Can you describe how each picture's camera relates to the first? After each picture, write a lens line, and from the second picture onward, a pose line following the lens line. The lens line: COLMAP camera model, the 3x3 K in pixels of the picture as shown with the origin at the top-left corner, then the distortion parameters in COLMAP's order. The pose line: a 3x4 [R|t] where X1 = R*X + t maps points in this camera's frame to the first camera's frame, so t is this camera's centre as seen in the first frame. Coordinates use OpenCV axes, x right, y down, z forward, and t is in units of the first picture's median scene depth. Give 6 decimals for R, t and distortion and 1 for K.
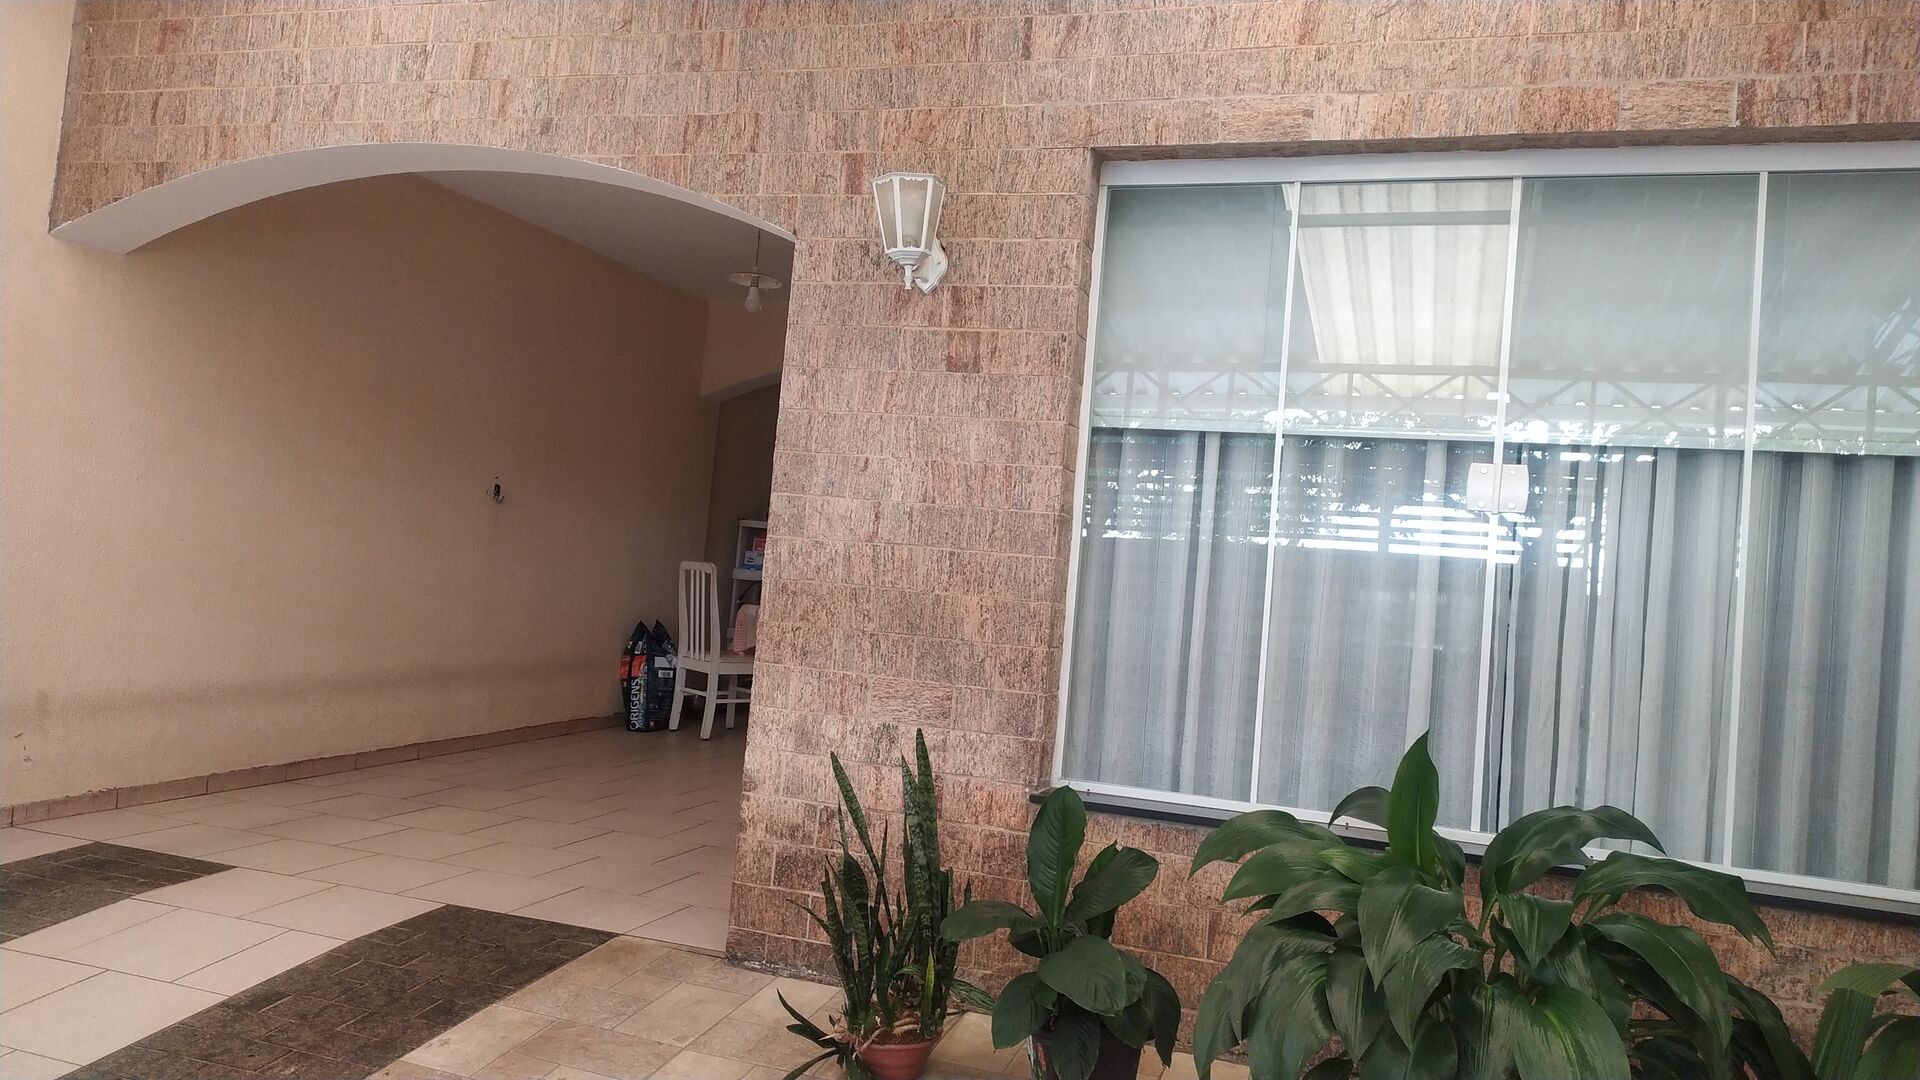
lens RADIAL K [[1432.6, 0, 946.7], [0, 1432.6, 535.0], [0, 0, 1]] dist [0.054036, -0.048576]
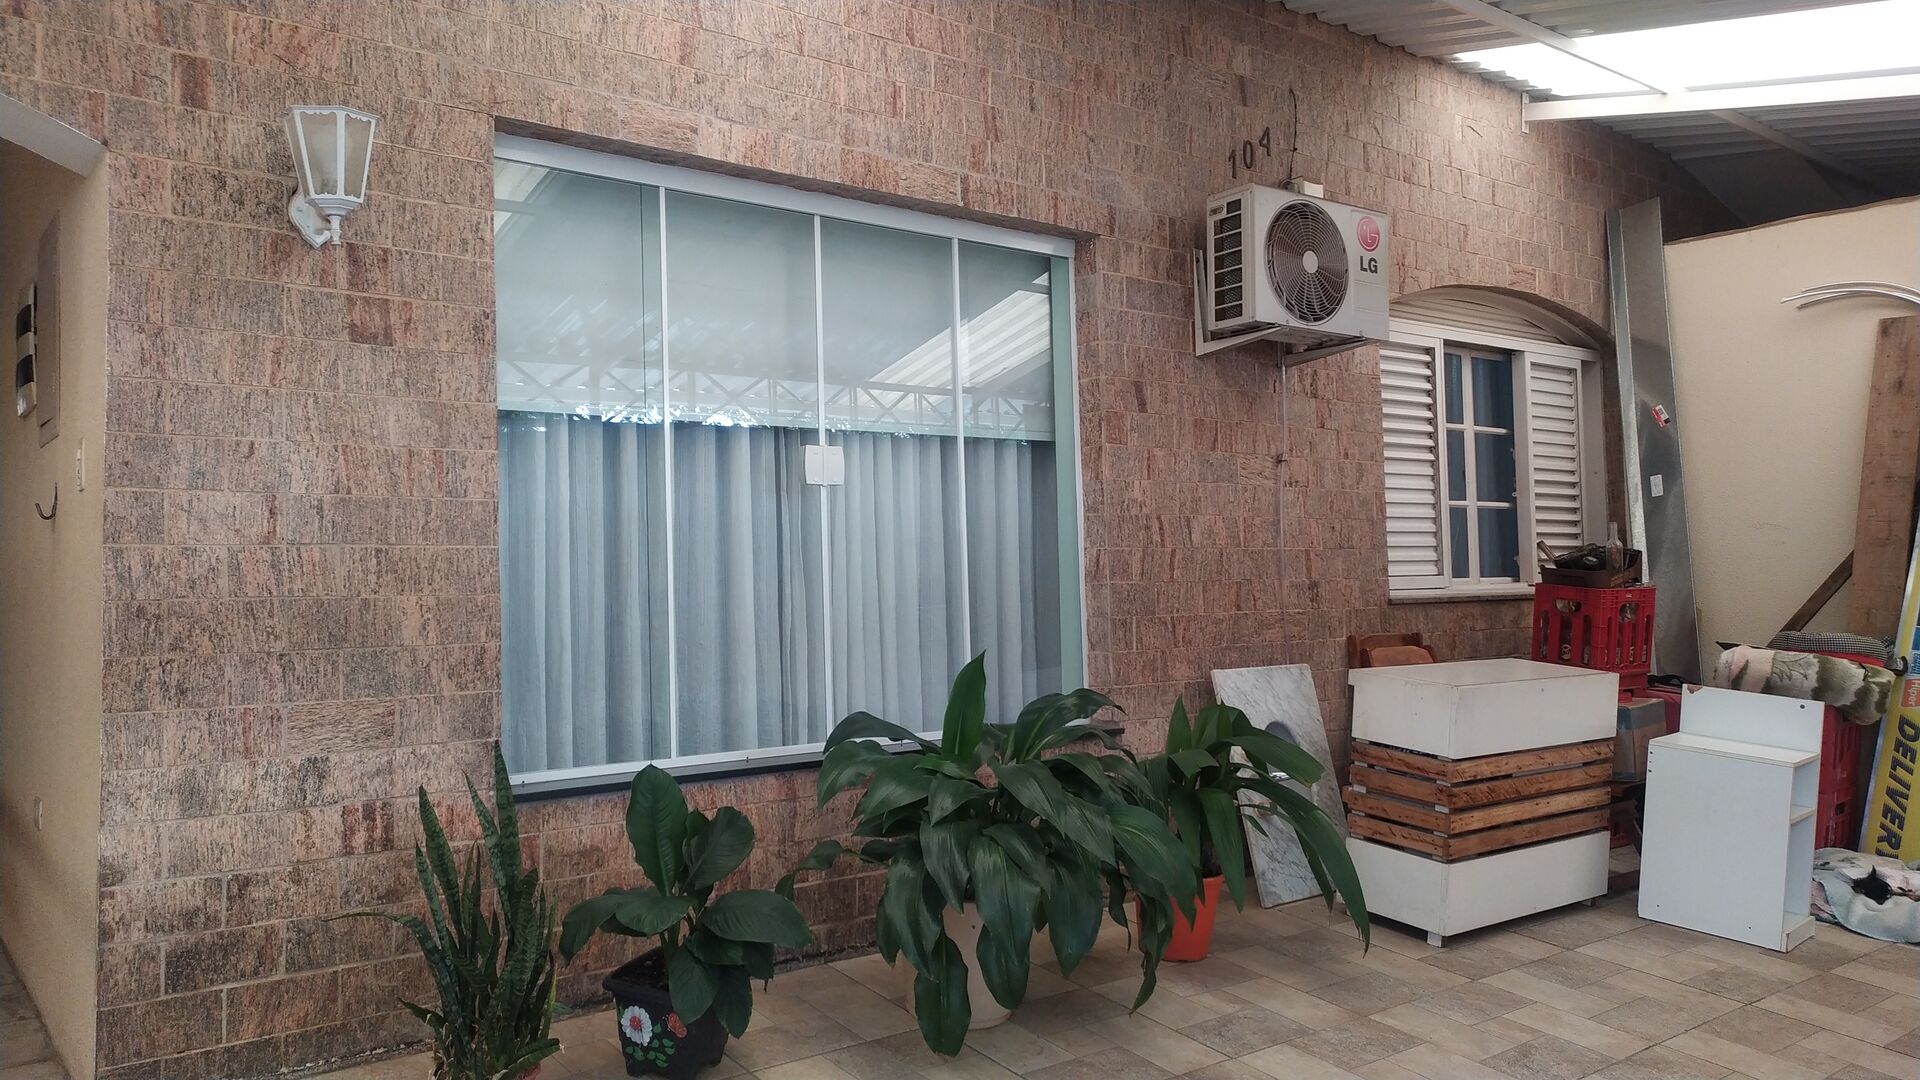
lens RADIAL K [[1432.6, 0, 947.0], [0, 1432.6, 541.3], [0, 0, 1]] dist [0.054036, -0.048576]
pose [[0.521963, -0.066680, 0.850358, -0.567019], [0.035936, 0.997774, 0.056181, -0.029973], [-0.852211, 0.001234, 0.523197, 0.237946]]
